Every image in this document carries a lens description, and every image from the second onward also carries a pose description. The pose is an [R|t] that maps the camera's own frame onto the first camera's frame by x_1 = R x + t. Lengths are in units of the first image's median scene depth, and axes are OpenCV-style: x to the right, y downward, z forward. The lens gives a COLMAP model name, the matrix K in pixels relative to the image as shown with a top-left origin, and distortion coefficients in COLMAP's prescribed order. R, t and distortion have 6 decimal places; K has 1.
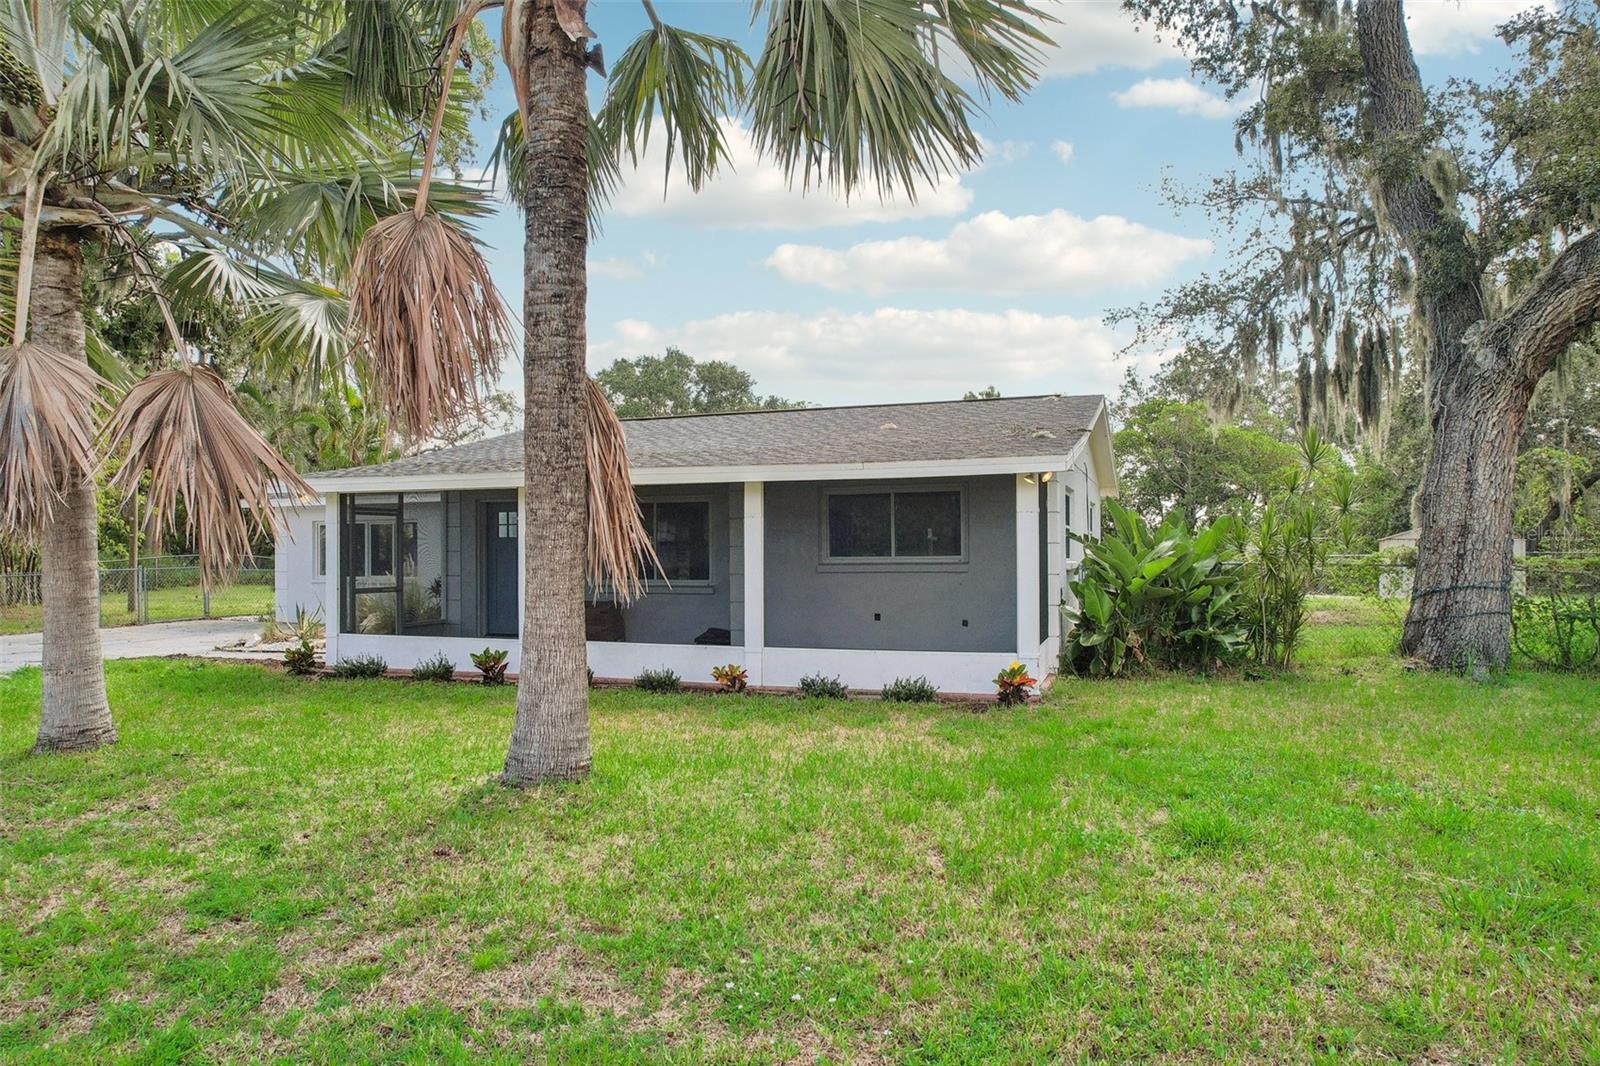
lens RADIAL K [[964.6, 0, 800.0], [0, 964.6, 533.0], [0, 0, 1]] dist [0.004072, 0.001293]
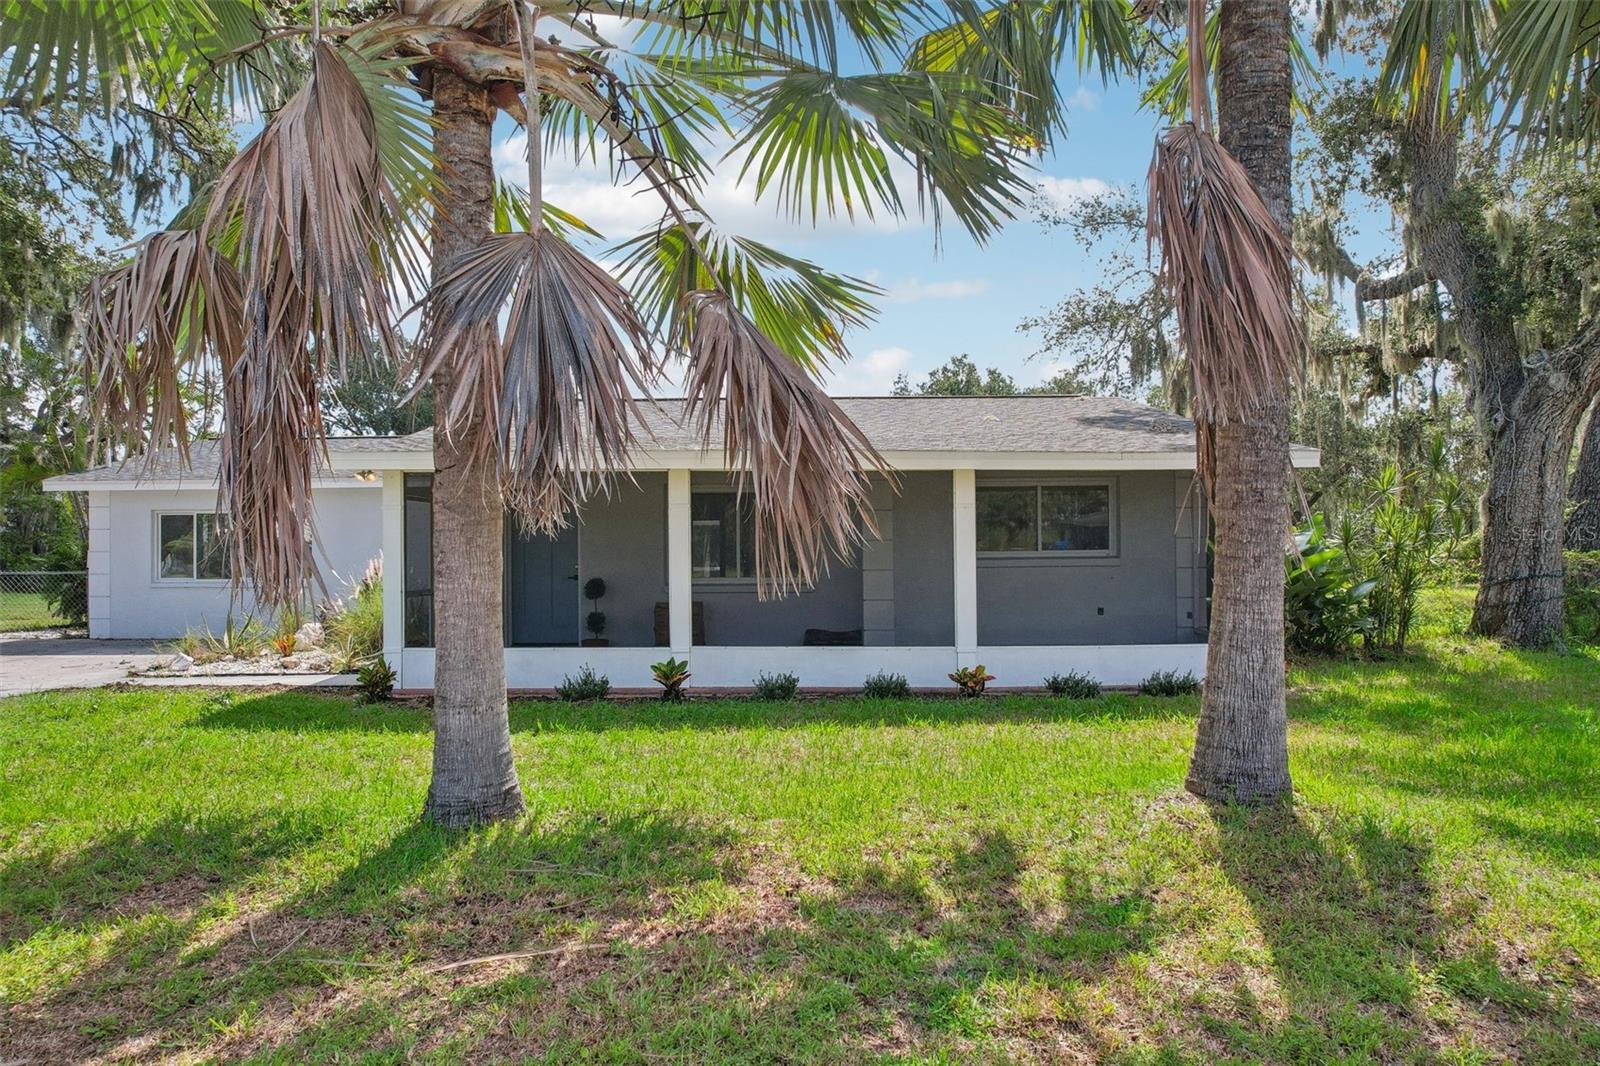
lens RADIAL K [[964.6, 0, 800.0], [0, 964.6, 533.0], [0, 0, 1]] dist [0.004072, 0.001293]
pose [[0.947392, 0.004654, 0.320041, -0.500430], [-0.006154, 0.999974, 0.003676, 0.005125], [-0.320016, -0.005453, 0.947396, 0.162484]]
